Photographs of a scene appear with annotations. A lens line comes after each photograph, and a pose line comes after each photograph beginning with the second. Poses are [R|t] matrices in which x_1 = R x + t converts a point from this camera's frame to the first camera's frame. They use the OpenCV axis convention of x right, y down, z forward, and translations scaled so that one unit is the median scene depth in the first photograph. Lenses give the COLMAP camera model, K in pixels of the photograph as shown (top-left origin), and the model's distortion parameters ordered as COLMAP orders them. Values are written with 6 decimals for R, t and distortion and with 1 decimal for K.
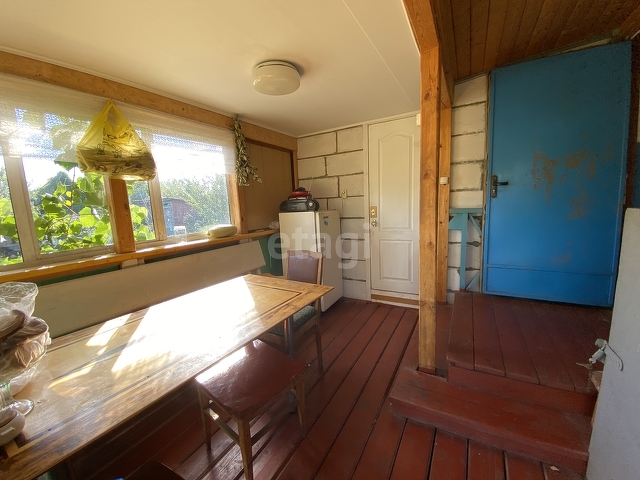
lens RADIAL K [[260.4, 0, 322.3], [0, 260.4, 241.1], [0, 0, 1]] dist [-0.003620, -0.008333]
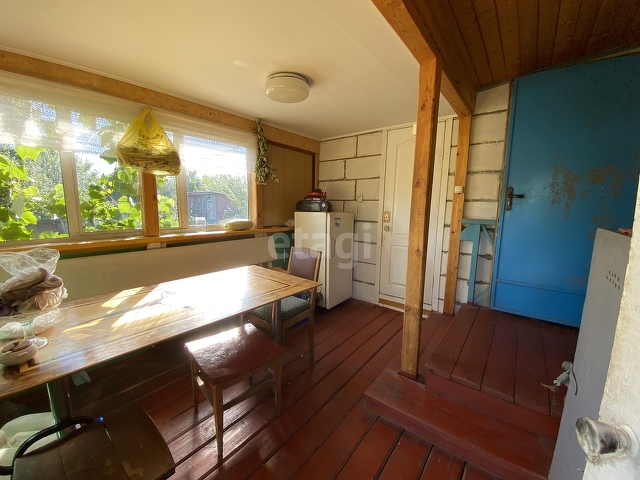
lens RADIAL K [[260.4, 0, 321.7], [0, 260.4, 241.5], [0, 0, 1]] dist [-0.003620, -0.008333]
pose [[0.987645, 0.081037, -0.134127, 0.162979], [-0.081405, 0.996677, 0.002750, 0.001616], [0.133904, 0.008202, 0.990960, -0.056890]]
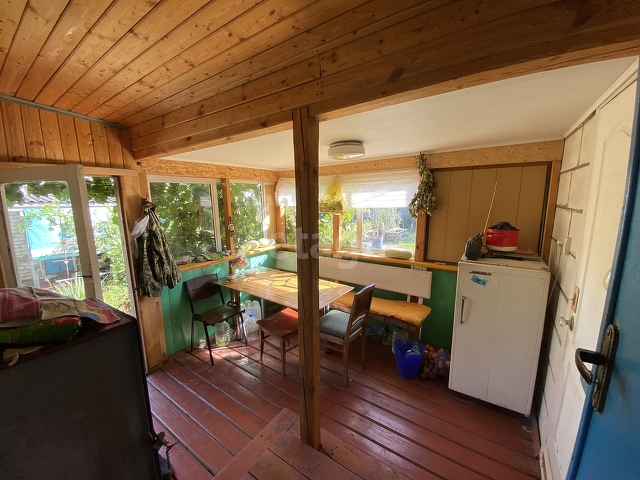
lens RADIAL K [[260.4, 0, 315.9], [0, 260.4, 240.9], [0, 0, 1]] dist [-0.003620, -0.008333]
pose [[-0.110768, 0.206092, -0.972243, 1.197284], [-0.126920, 0.967320, 0.219508, -0.453205], [0.985709, 0.147712, -0.080991, 1.036656]]
